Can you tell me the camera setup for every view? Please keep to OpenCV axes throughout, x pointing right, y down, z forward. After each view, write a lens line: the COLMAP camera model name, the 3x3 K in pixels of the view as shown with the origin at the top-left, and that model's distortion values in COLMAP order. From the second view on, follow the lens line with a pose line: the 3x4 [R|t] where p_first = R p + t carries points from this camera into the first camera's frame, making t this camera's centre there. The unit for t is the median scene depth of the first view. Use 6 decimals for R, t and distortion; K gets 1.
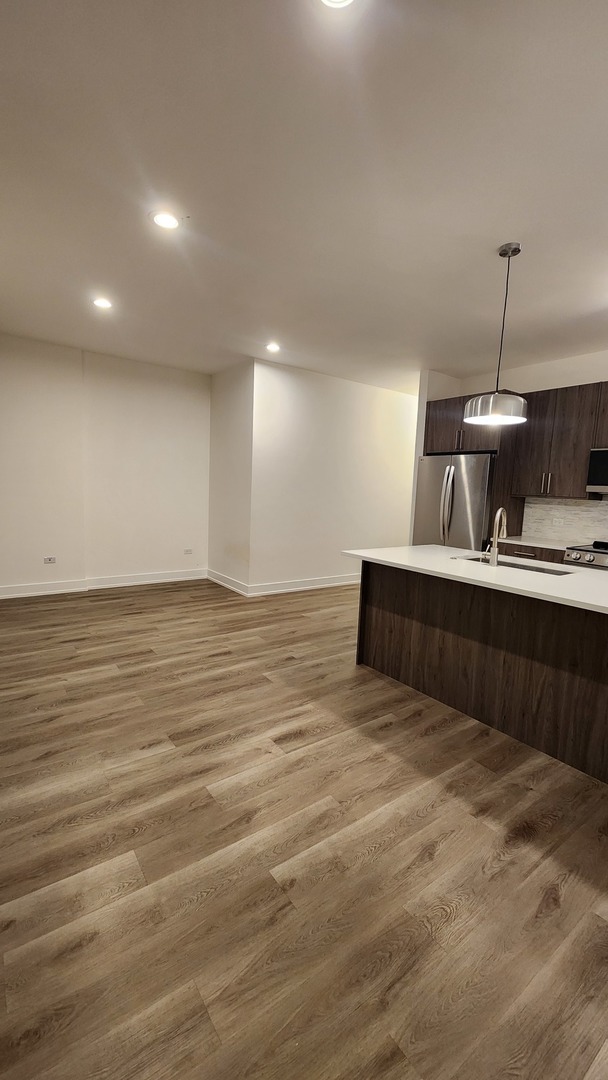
lens RADIAL K [[445.4, 0, 301.6], [0, 445.4, 536.3], [0, 0, 1]] dist [-0.000796, -0.000052]
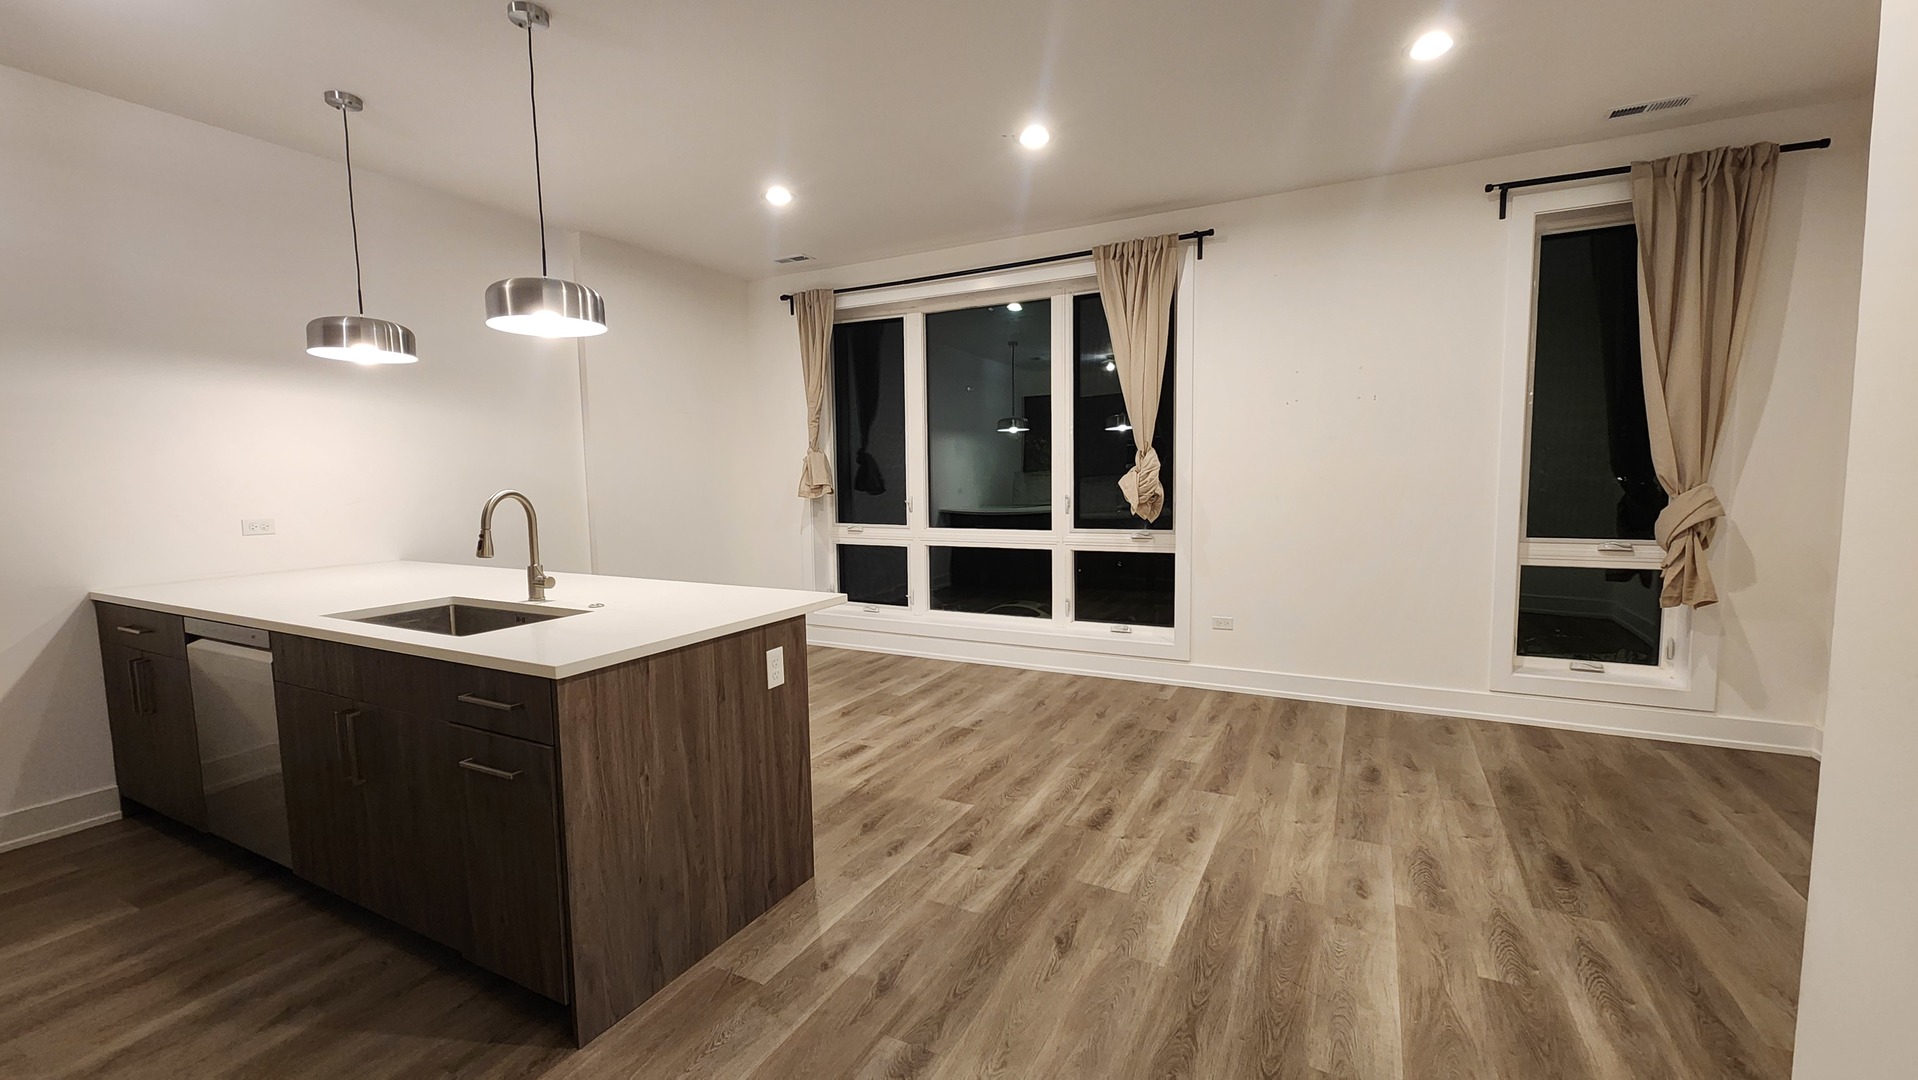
lens RADIAL K [[776.0, 0, 959.0], [0, 776.0, 540.0], [0, 0, 1]] dist [-0.001274, -0.000209]
pose [[-0.893905, 0.013546, -0.448052, 0.379109], [-0.069374, 0.983319, 0.168137, -0.182884], [0.442855, 0.181382, -0.878054, 1.926433]]
